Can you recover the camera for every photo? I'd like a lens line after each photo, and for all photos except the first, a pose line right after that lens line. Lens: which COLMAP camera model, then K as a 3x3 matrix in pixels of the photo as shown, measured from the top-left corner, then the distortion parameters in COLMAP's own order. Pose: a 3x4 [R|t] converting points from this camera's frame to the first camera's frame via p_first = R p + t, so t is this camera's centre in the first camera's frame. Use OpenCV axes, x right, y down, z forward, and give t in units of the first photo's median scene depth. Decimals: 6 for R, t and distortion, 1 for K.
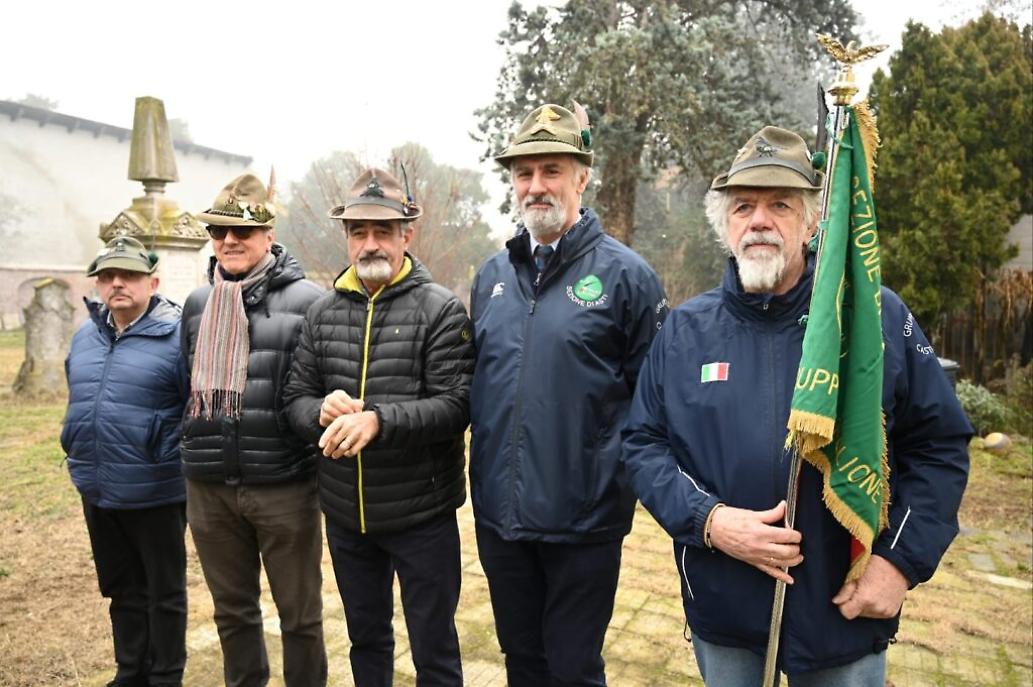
lens RADIAL K [[708.7, 0, 516.5], [0, 708.7, 343.5], [0, 0, 1]] dist [-0.002138, -0.000642]
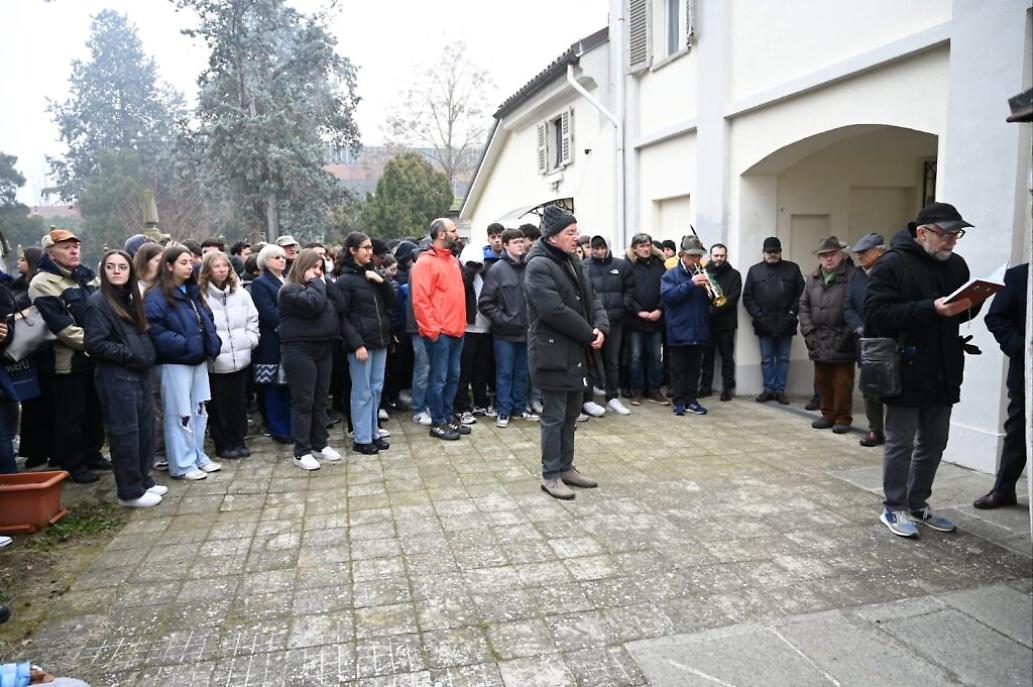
lens RADIAL K [[708.7, 0, 516.5], [0, 708.7, 343.5], [0, 0, 1]] dist [-0.002138, -0.000642]
pose [[0.750371, -0.094582, 0.654215, -1.000446], [0.068660, 0.995509, 0.065173, 0.109832], [-0.657441, -0.003985, 0.753495, -1.483337]]
